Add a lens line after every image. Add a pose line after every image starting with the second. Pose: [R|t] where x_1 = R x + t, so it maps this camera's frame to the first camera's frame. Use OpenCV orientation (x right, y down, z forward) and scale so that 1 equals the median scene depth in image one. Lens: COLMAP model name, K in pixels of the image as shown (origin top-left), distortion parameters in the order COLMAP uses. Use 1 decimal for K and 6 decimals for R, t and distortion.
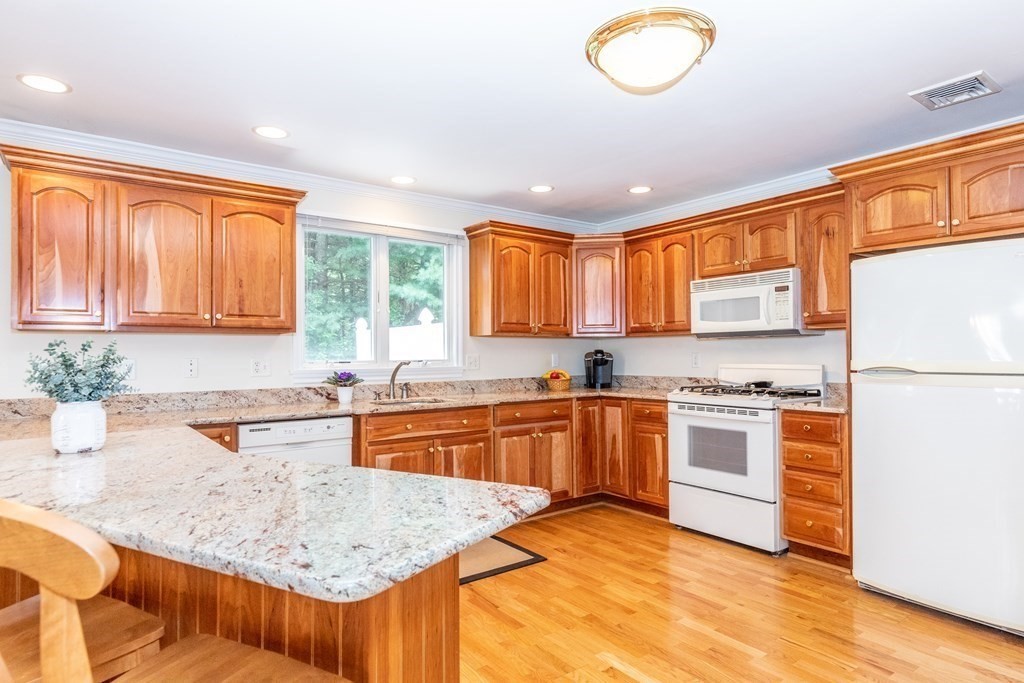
lens RADIAL K [[587.5, 0, 498.1], [0, 587.5, 349.2], [0, 0, 1]] dist [0.002414, 0.002360]
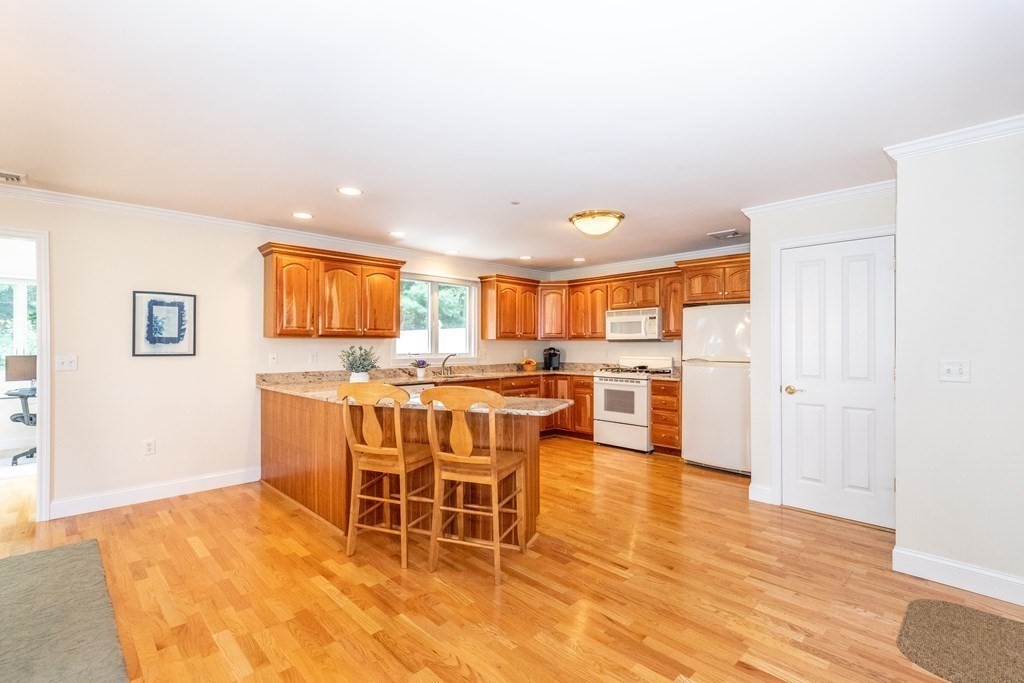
lens RADIAL K [[465.0, 0, 502.0], [0, 465.0, 347.1], [0, 0, 1]] dist [0.006268, -0.001847]
pose [[0.992166, 0.008033, 0.124670, -0.193918], [-0.009459, 0.999896, 0.010851, -0.017928], [-0.124570, -0.011945, 0.992139, -0.447189]]
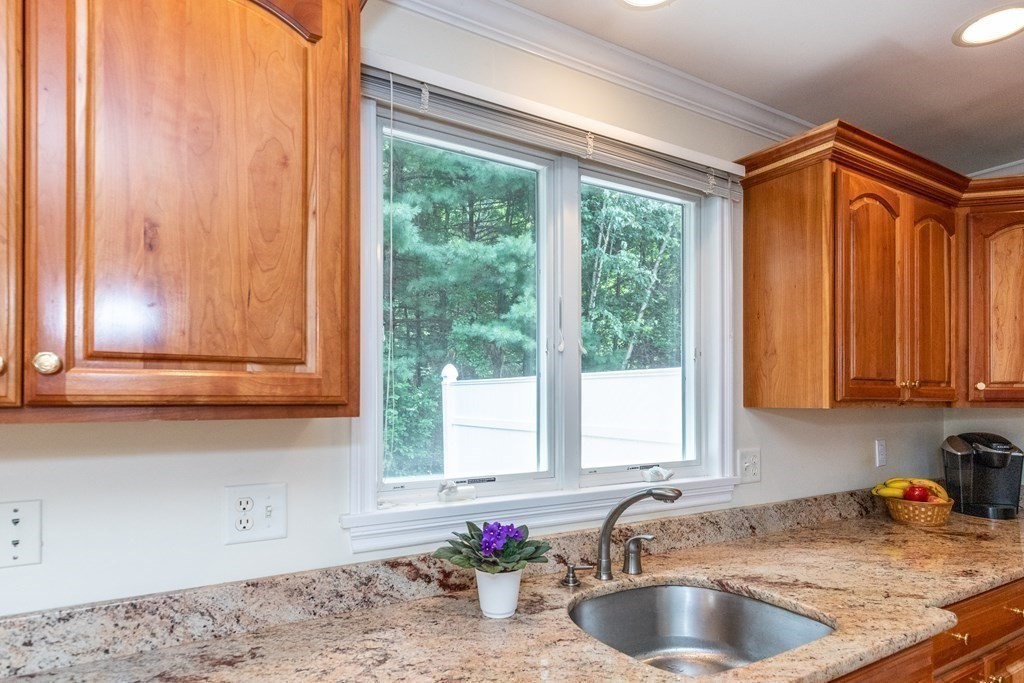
lens RADIAL K [[587.5, 0, 501.9], [0, 587.5, 395.0], [0, 0, 1]] dist [0.002414, 0.002360]
pose [[0.993900, 0.010515, -0.109779, -0.222854], [-0.010099, 0.999940, 0.004347, -0.038497], [0.109818, -0.003212, 0.993947, 0.664729]]
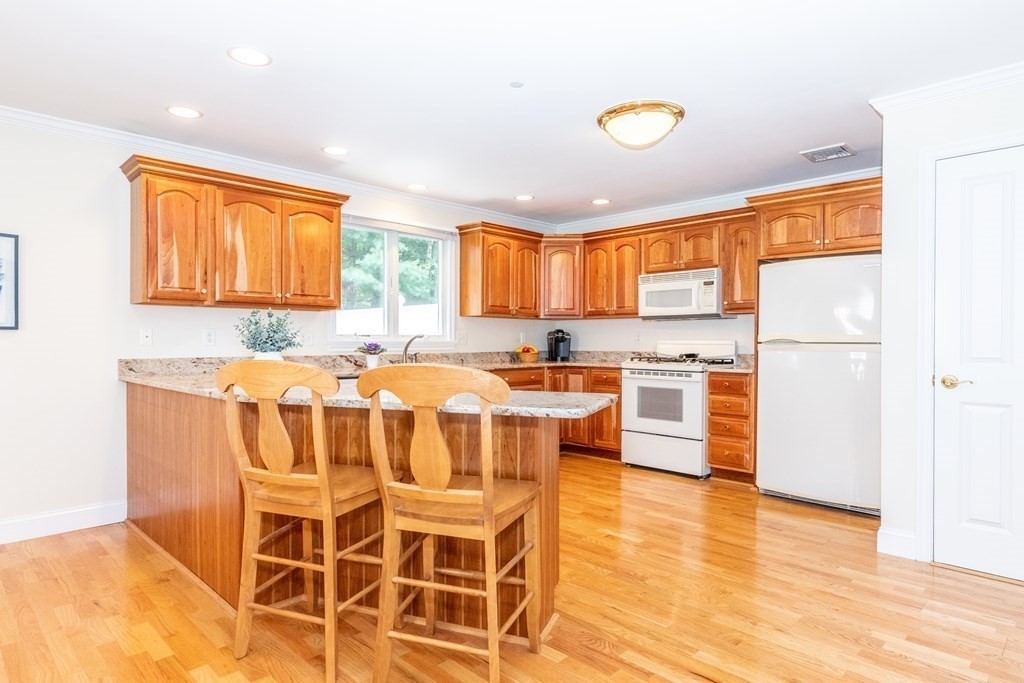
lens RADIAL K [[587.5, 0, 487.4], [0, 587.5, 349.2], [0, 0, 1]] dist [0.002414, 0.002360]
pose [[0.991262, 0.007842, 0.131672, -0.185224], [-0.011002, 0.999668, 0.023287, 0.020992], [-0.131445, -0.024533, 0.991020, -0.254713]]
